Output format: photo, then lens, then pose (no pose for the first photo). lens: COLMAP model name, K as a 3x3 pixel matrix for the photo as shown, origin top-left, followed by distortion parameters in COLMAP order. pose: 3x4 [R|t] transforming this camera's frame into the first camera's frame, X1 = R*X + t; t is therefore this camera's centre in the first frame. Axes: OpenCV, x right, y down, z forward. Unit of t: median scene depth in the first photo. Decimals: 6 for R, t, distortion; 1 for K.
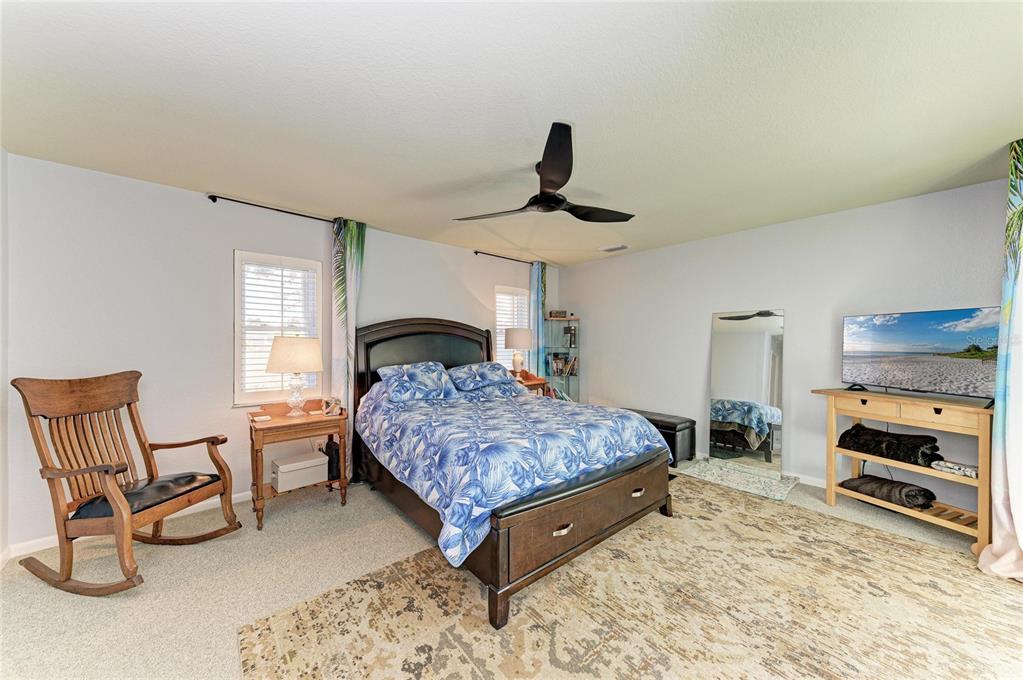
lens RADIAL K [[373.3, 0, 510.4], [0, 373.3, 342.8], [0, 0, 1]] dist [0.001111, 0.000030]
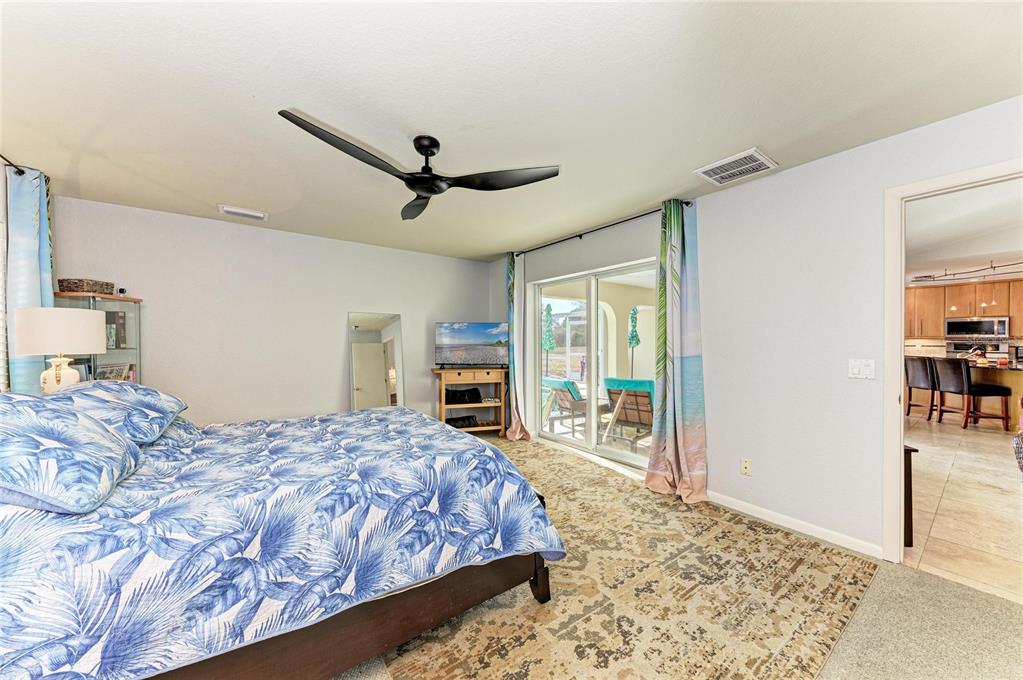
lens RADIAL K [[373.3, 0, 510.1], [0, 373.3, 344.0], [0, 0, 1]] dist [0.001111, 0.000030]
pose [[0.038876, -0.011875, 0.999173, -0.893886], [0.002208, 0.999928, 0.011798, 0.002580], [-0.999242, 0.001747, 0.038899, 0.849068]]
